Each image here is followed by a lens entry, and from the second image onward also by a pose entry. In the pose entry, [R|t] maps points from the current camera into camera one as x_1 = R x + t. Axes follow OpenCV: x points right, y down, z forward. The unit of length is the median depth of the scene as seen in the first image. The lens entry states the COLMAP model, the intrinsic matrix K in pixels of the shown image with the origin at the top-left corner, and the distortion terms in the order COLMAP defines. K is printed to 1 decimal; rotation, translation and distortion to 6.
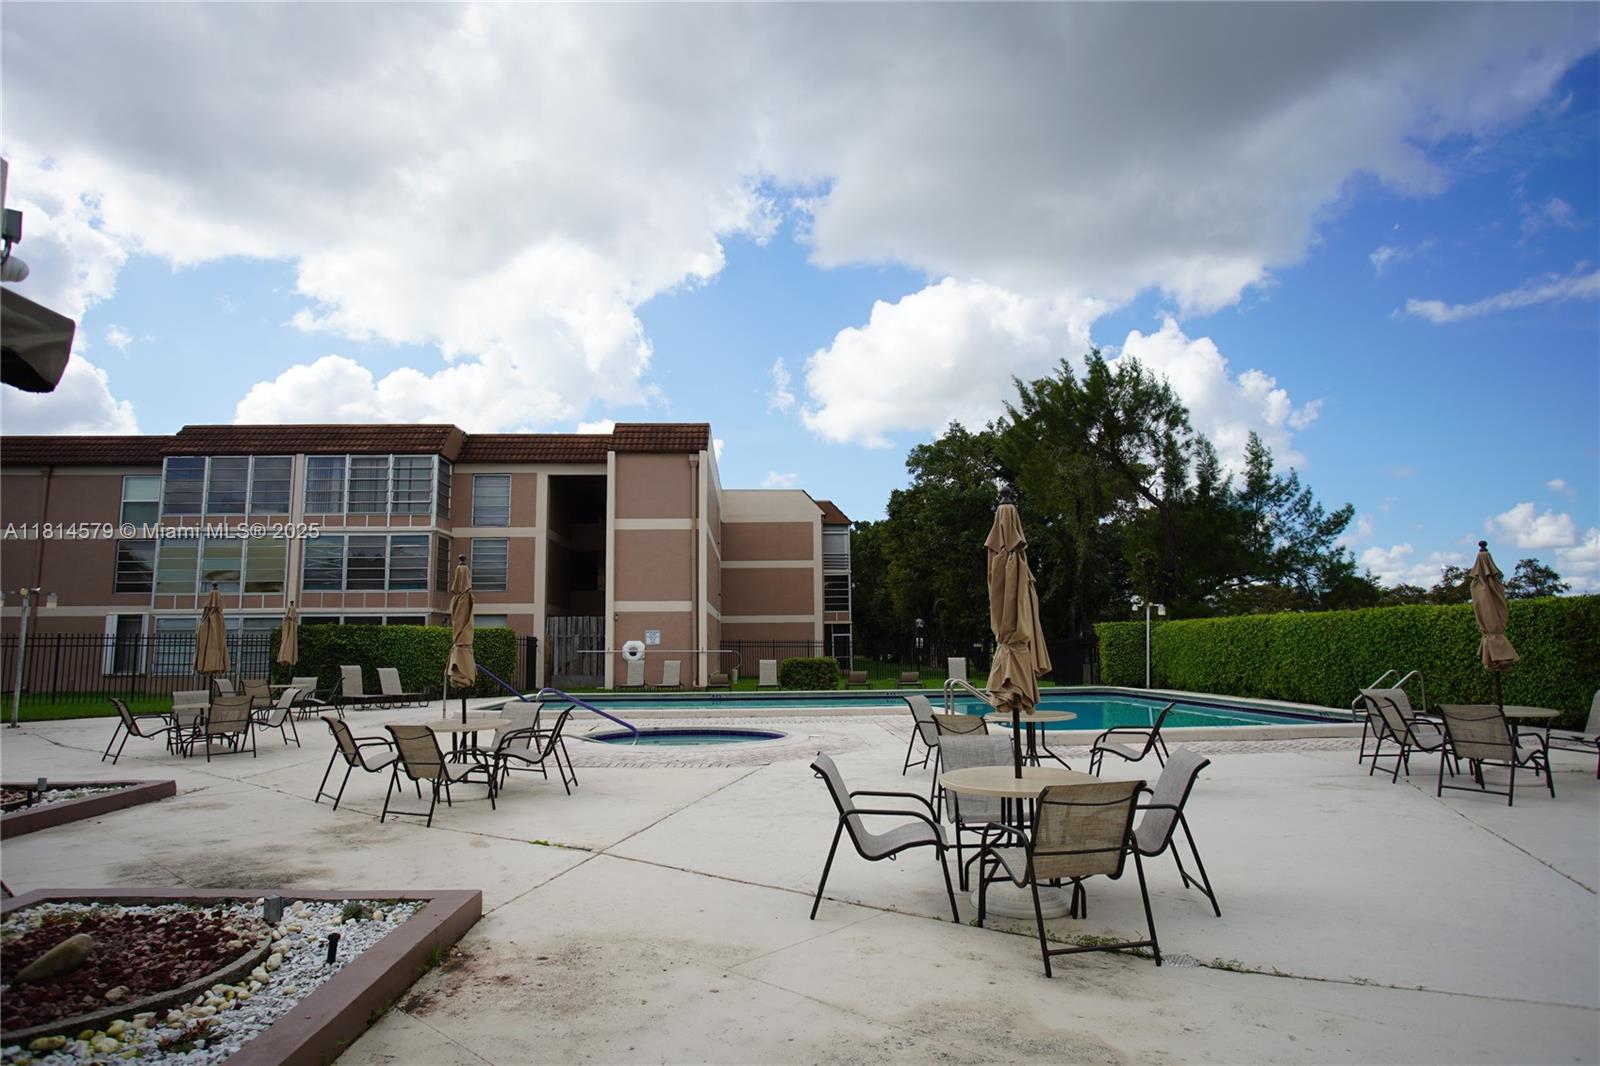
lens RADIAL K [[929.3, 0, 791.3], [0, 929.3, 525.7], [0, 0, 1]] dist [-0.076444, 0.053832]
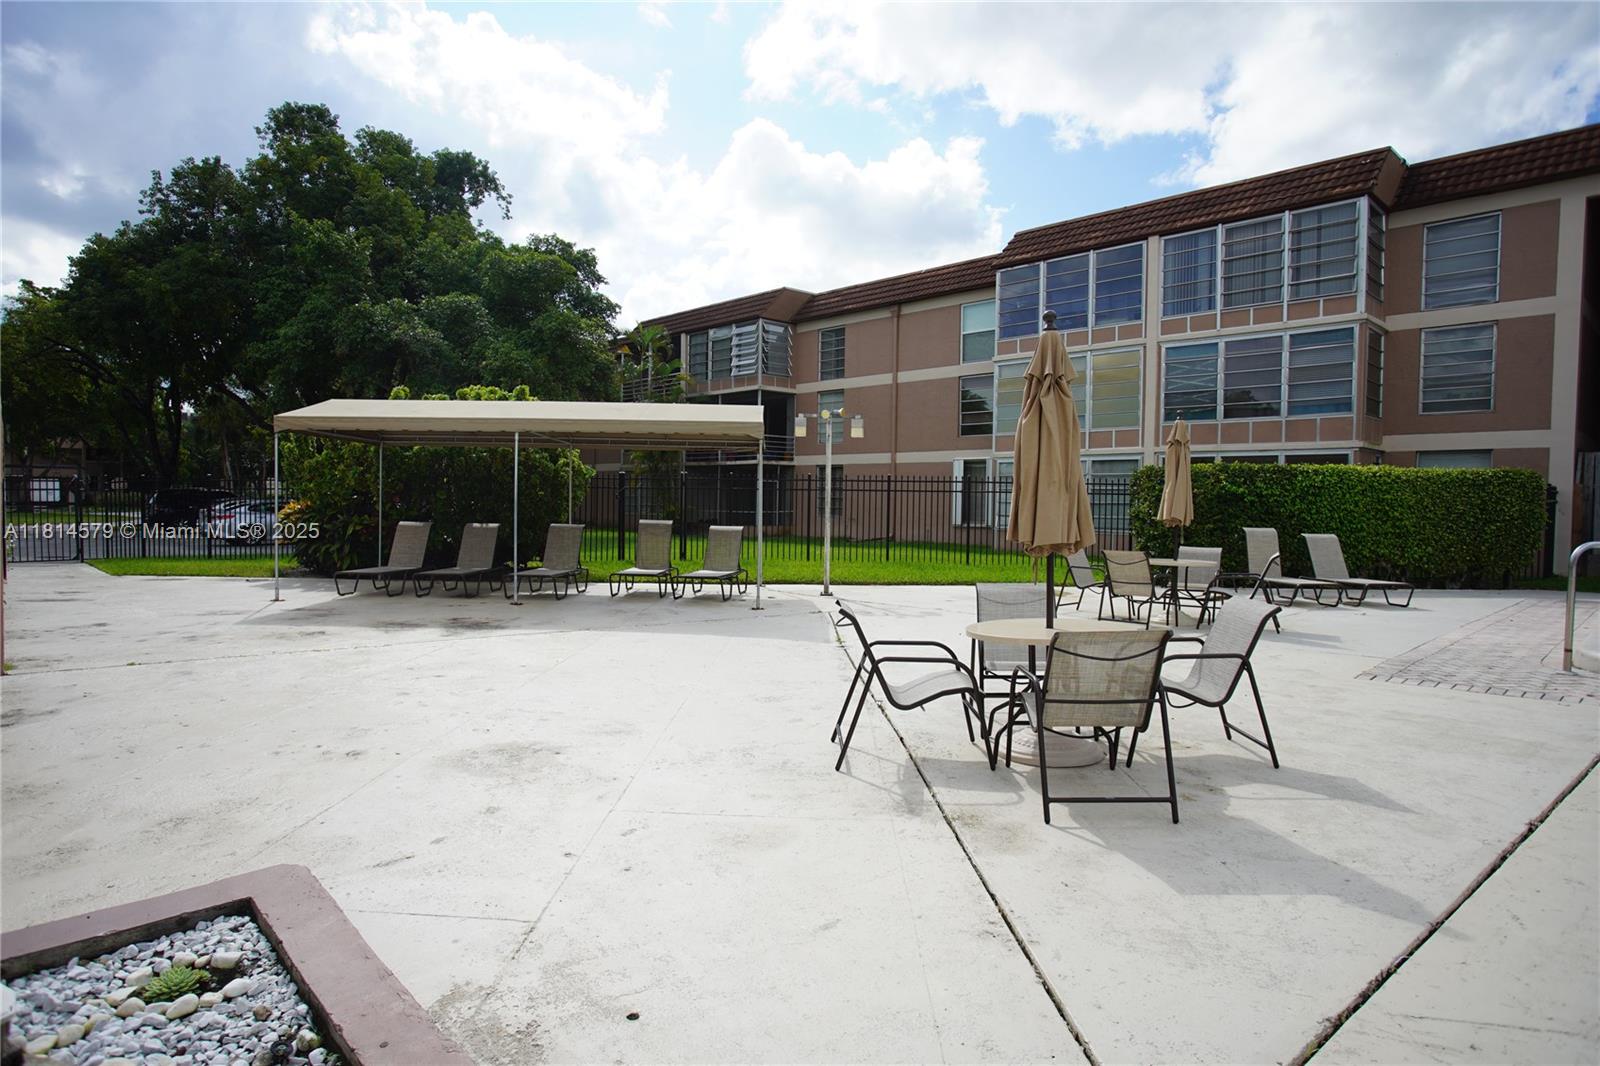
lens RADIAL K [[891.3, 0, 800.0], [0, 891.3, 533.0], [0, 0, 1]] dist [-0.076024, 0.046126]
pose [[0.660950, 0.047695, -0.748913, -0.187856], [0.076470, 0.988503, 0.130442, 0.043223], [0.746524, -0.143485, 0.649703, 0.297569]]
